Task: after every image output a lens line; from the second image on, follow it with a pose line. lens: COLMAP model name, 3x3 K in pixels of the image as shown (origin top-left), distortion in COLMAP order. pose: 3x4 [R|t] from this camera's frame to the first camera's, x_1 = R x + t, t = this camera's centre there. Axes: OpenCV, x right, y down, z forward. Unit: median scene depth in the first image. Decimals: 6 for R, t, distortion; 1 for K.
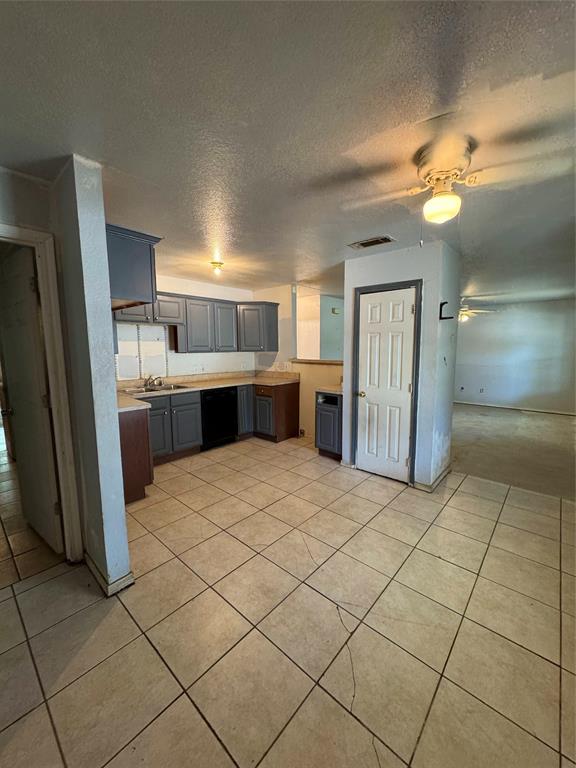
lens RADIAL K [[307.0, 0, 288.0], [0, 307.0, 384.0], [0, 0, 1]] dist [0.001094, 0.000192]
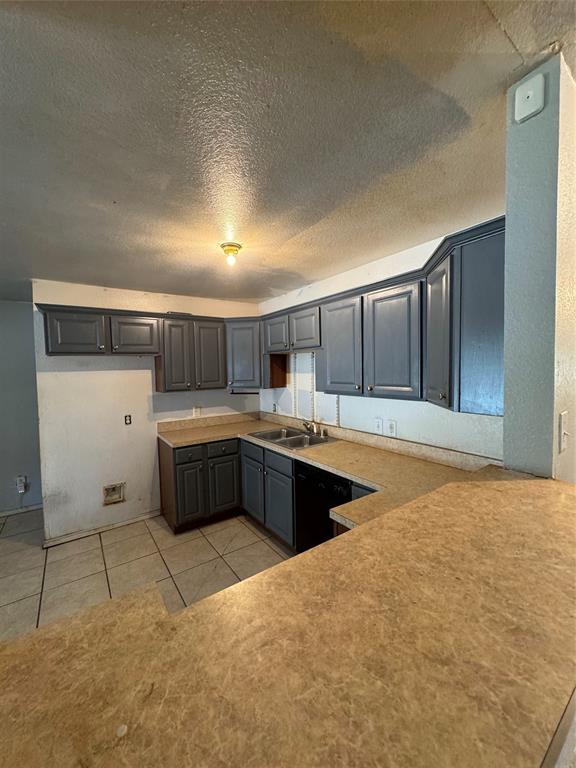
lens RADIAL K [[307.0, 0, 288.0], [0, 307.0, 384.0], [0, 0, 1]] dist [0.001094, 0.000192]
pose [[-0.226129, 0.055879, -0.972493, 0.313033], [-0.087667, 0.993134, 0.077450, -0.181308], [0.970144, 0.102769, -0.219678, 1.178182]]
